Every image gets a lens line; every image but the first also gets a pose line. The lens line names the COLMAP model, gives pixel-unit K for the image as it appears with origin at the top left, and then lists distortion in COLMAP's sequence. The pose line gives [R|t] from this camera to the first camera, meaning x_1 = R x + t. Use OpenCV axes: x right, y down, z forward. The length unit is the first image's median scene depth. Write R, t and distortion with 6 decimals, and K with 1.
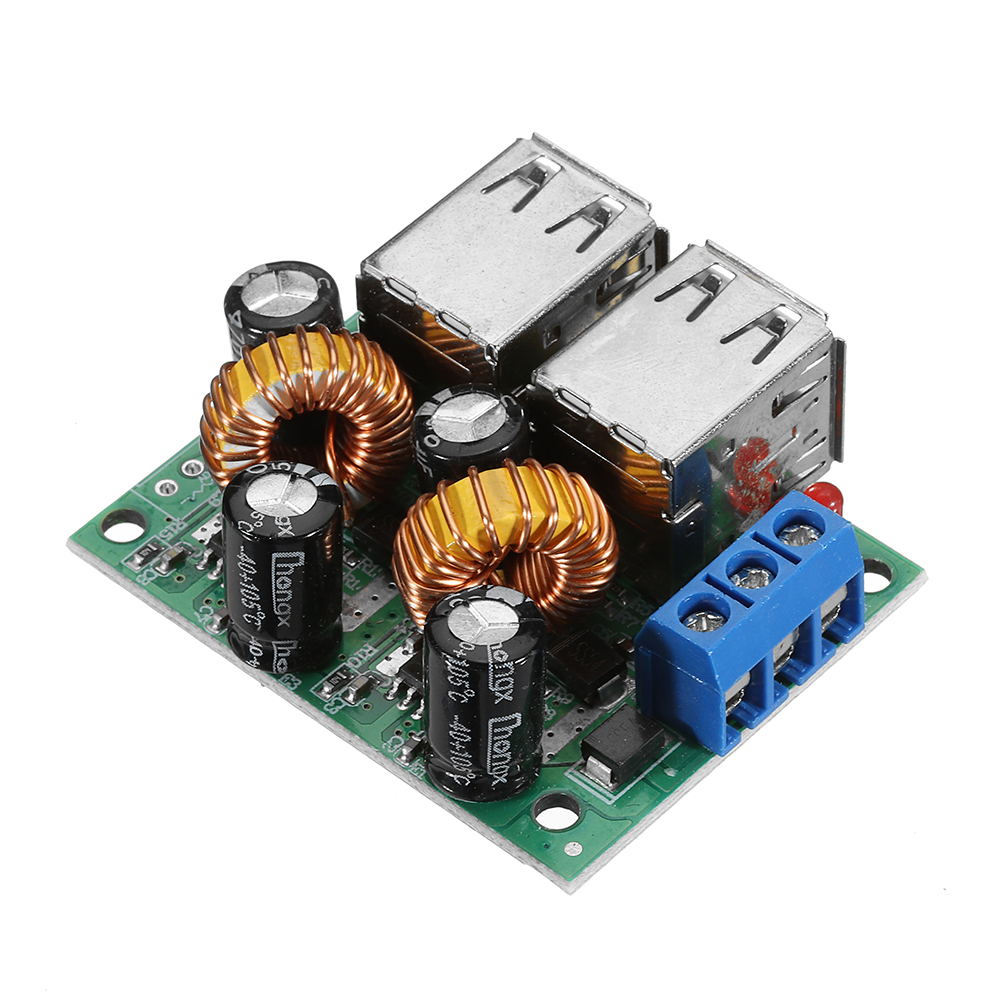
lens RADIAL K [[6110.2, 0, 500.0], [0, 6110.2, 500.0], [0, 0, 1]] dist [0.033281, -7.099230]
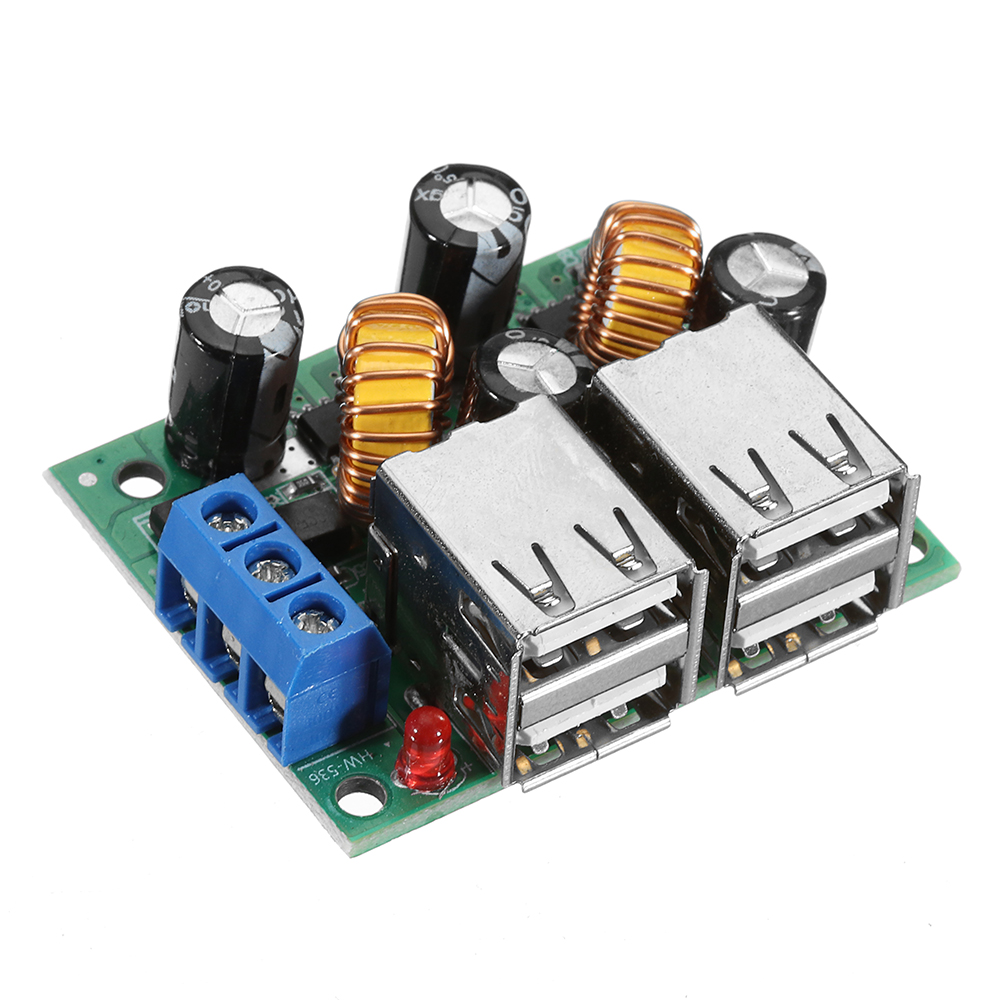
lens RADIAL K [[6110.2, 0, 500.0], [0, 6110.2, 500.0], [0, 0, 1]] dist [0.033281, -7.099230]
pose [[-0.249875, 0.718386, -0.649218, 0.623491], [-0.745968, 0.284648, 0.602086, -0.571561], [0.617329, 0.634742, 0.464767, 0.577667]]
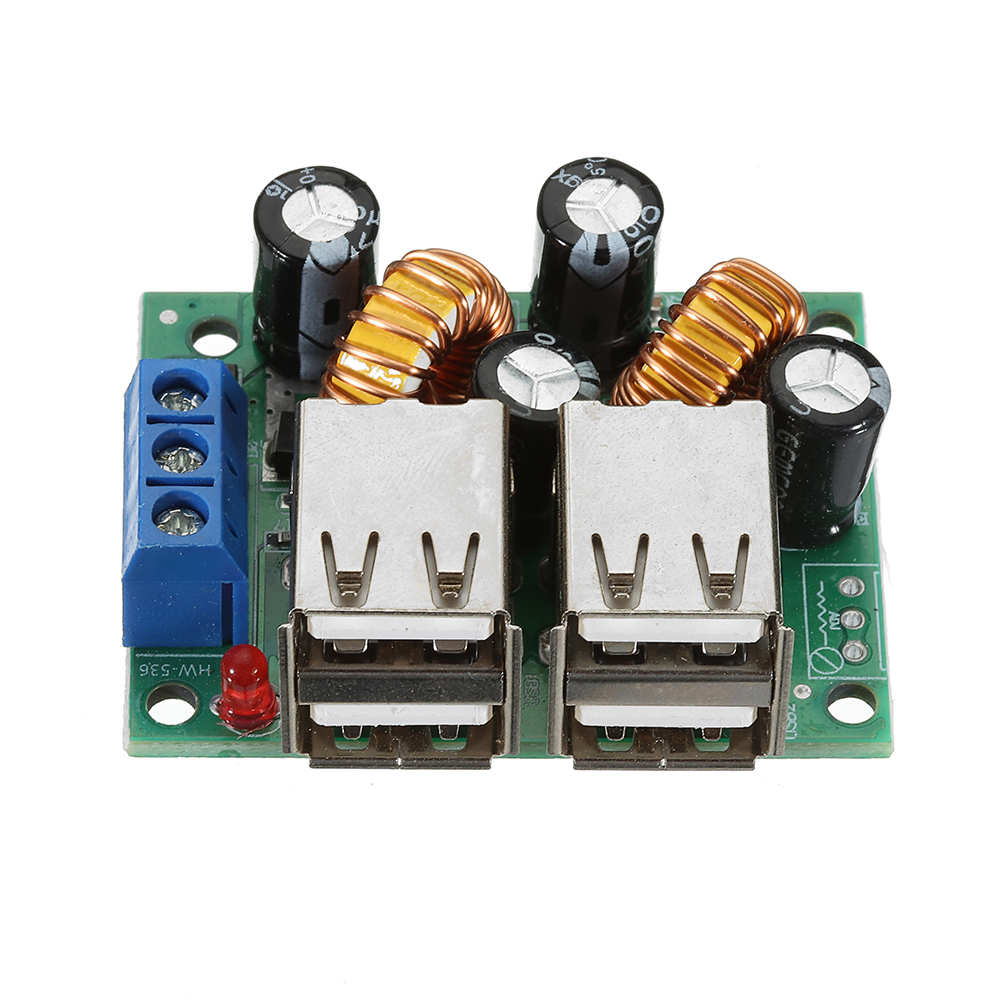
lens RADIAL K [[6110.2, 0, 500.0], [0, 6110.2, 500.0], [0, 0, 1]] dist [0.033281, -7.099230]
pose [[-0.731518, 0.535067, -0.422593, 0.395755], [-0.498544, 0.003055, 0.866859, -0.804235], [0.465119, 0.844804, 0.264519, 0.777357]]
